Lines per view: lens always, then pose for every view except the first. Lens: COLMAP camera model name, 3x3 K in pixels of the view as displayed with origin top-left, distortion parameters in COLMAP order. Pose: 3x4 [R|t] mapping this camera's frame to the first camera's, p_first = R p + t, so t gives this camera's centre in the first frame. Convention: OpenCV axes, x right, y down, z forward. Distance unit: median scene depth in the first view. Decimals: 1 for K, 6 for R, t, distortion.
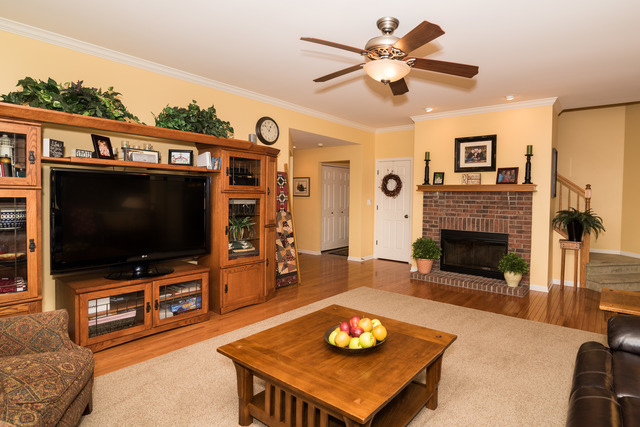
lens RADIAL K [[341.2, 0, 371.6], [0, 341.2, 206.6], [0, 0, 1]] dist [-0.005063, -0.000369]
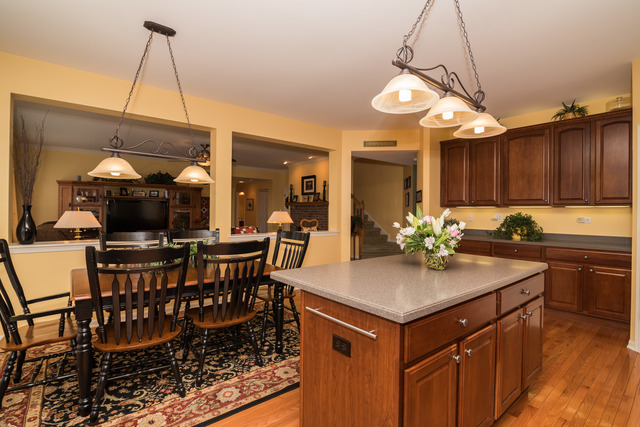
lens RADIAL K [[305.2, 0, 320.0], [0, 305.2, 213.5], [0, 0, 1]] dist [-0.004297, -0.000717]
pose [[0.963799, -0.004534, -0.266593, 0.811900], [-0.001858, 0.999717, -0.023721, 0.035537], [0.266625, 0.023357, 0.963517, -0.559509]]
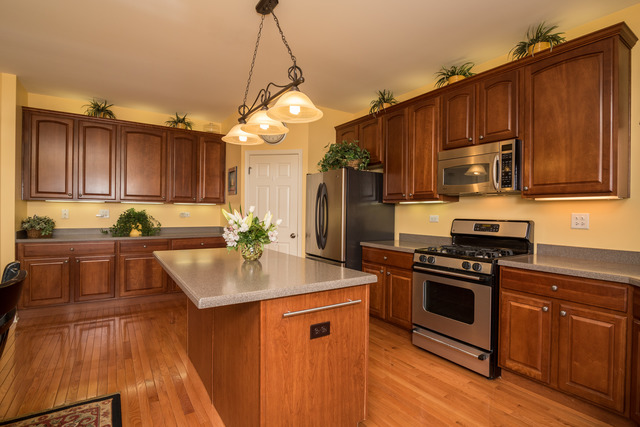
lens RADIAL K [[326.5, 0, 331.8], [0, 326.5, 213.9], [0, 0, 1]] dist [-0.002344, -0.000550]
pose [[0.355922, -0.017147, 0.934358, 0.498060], [0.019901, 0.999744, 0.010766, 0.029386], [-0.934304, 0.014763, 0.356172, -0.431633]]
